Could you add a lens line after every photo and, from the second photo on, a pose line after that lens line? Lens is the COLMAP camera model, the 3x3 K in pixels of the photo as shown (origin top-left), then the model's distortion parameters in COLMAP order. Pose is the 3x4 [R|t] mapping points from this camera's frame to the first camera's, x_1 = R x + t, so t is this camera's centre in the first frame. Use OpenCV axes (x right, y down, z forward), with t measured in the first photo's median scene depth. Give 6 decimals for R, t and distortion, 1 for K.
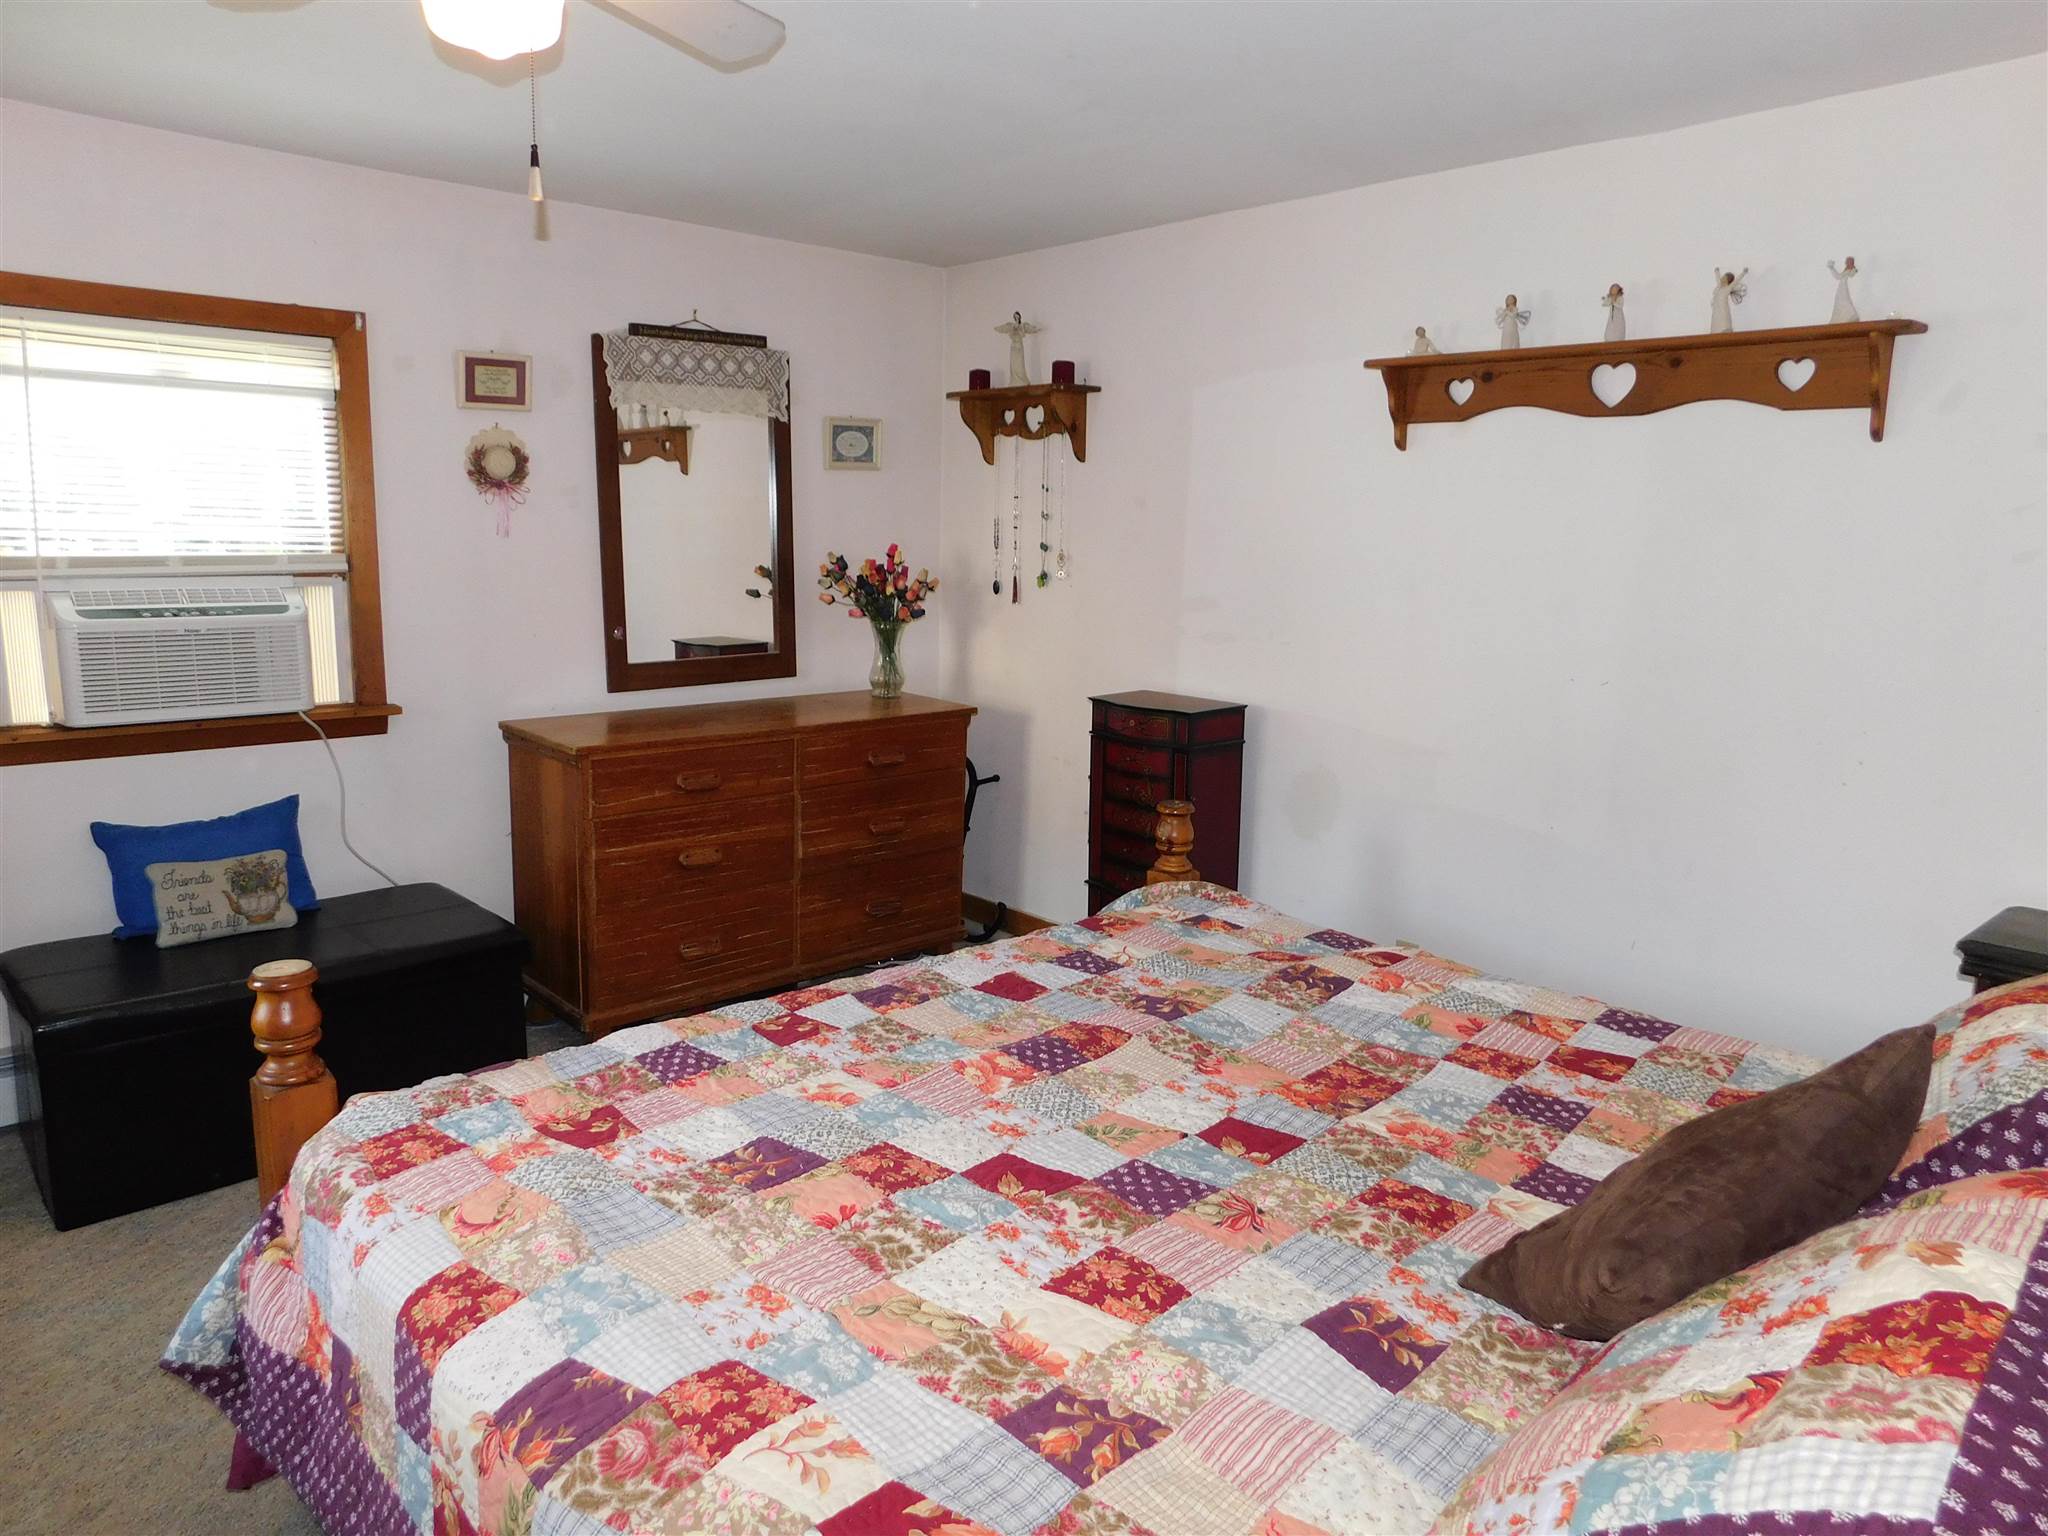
lens RADIAL K [[1354.8, 0, 1032.4], [0, 1354.8, 778.8], [0, 0, 1]] dist [-0.067744, 0.054396]
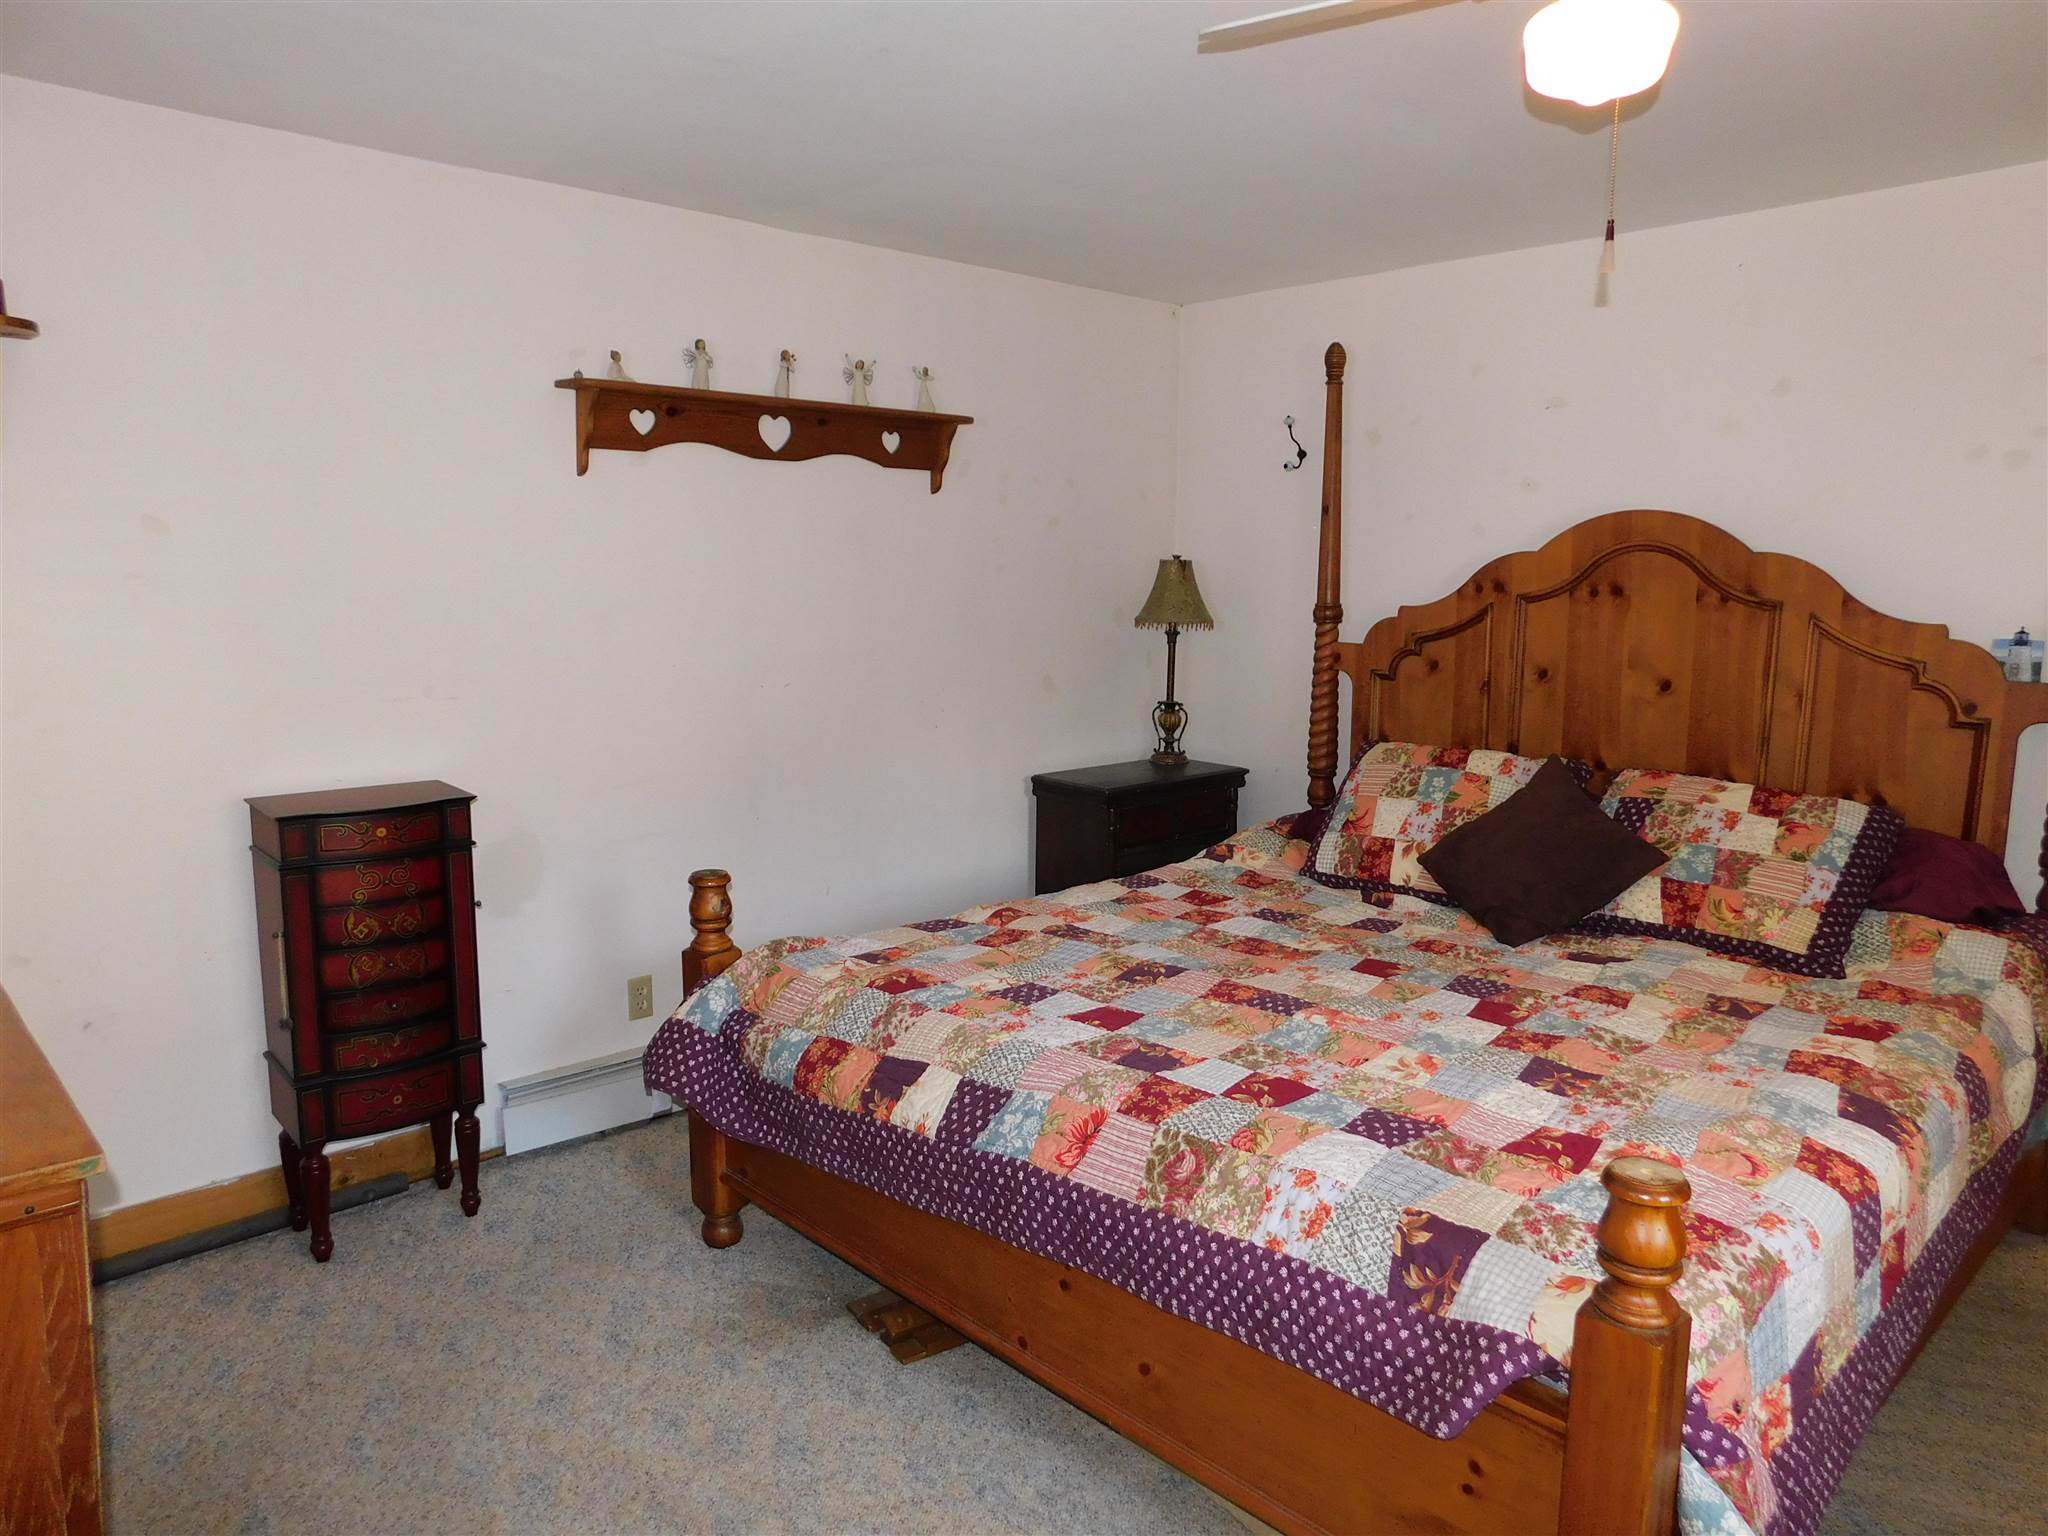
lens RADIAL K [[1354.8, 0, 1028.9], [0, 1354.8, 767.3], [0, 0, 1]] dist [-0.067744, 0.054396]
pose [[-0.003517, -0.169248, 0.985567, -0.727486], [0.175001, 0.970260, 0.167244, -0.154673], [-0.984562, 0.173063, 0.026206, 0.734367]]
